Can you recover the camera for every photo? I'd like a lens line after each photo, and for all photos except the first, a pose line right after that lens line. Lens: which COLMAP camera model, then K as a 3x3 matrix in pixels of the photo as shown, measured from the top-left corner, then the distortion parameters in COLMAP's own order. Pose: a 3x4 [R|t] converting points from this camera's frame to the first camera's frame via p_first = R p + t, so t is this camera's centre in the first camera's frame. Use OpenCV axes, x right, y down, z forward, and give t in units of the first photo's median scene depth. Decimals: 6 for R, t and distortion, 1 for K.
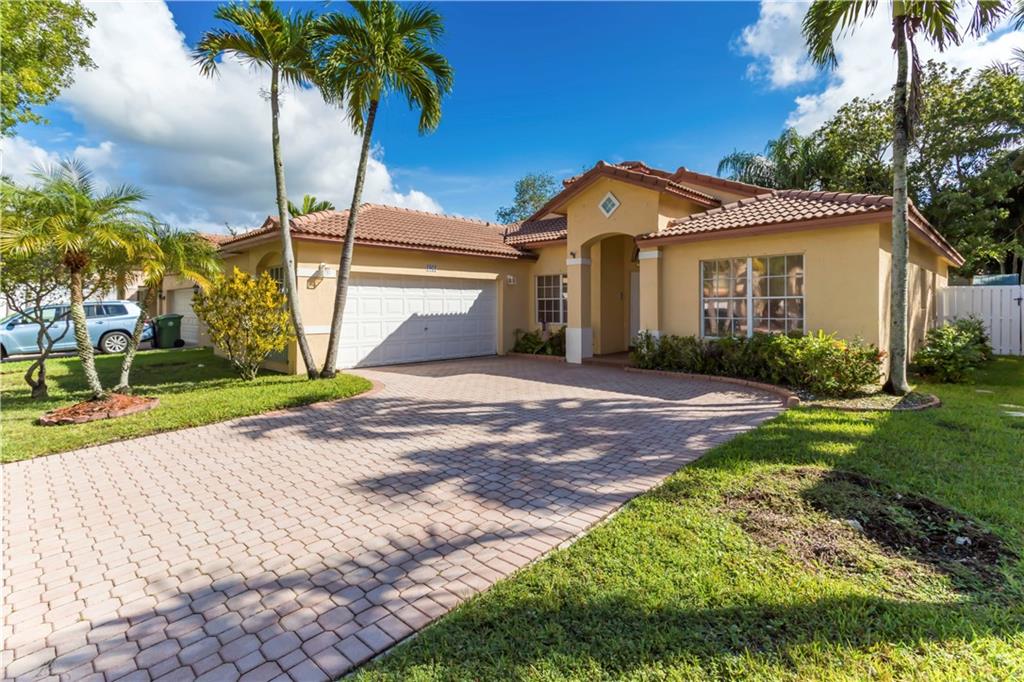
lens RADIAL K [[486.2, 0, 543.0], [0, 486.2, 307.9], [0, 0, 1]] dist [0.026135, -0.001954]
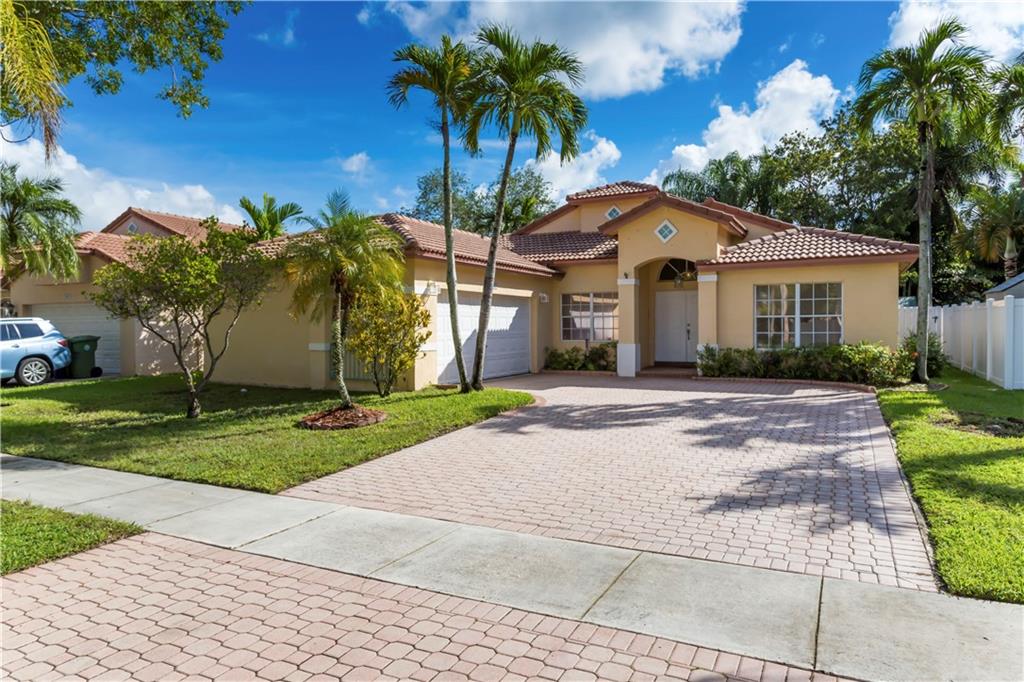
lens RADIAL K [[635.7, 0, 514.2], [0, 635.7, 334.4], [0, 0, 1]] dist [0.004327, -0.000945]
pose [[0.957958, -0.007091, 0.286822, -0.611986], [0.004451, 0.999942, 0.009856, 0.006219], [-0.286875, -0.008165, 0.957933, -0.283472]]
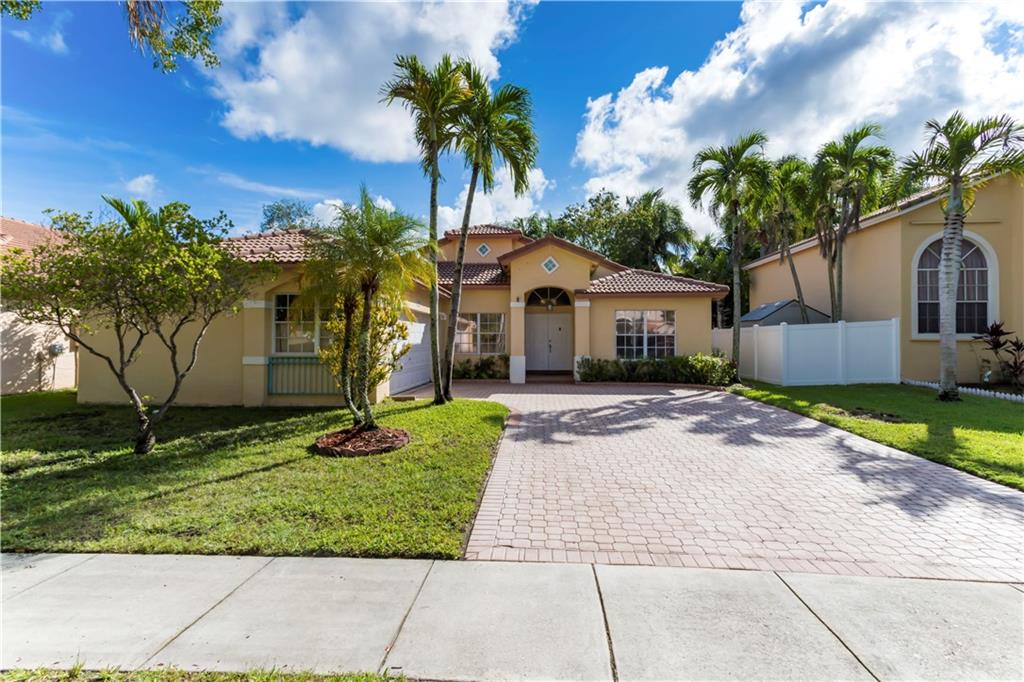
lens RADIAL K [[486.2, 0, 511.7], [0, 486.2, 334.3], [0, 0, 1]] dist [0.026135, -0.001954]
pose [[0.775994, 0.013197, 0.630602, -0.813677], [-0.001149, 0.999809, -0.019510, 0.009440], [-0.630739, 0.014415, 0.775861, 0.011305]]
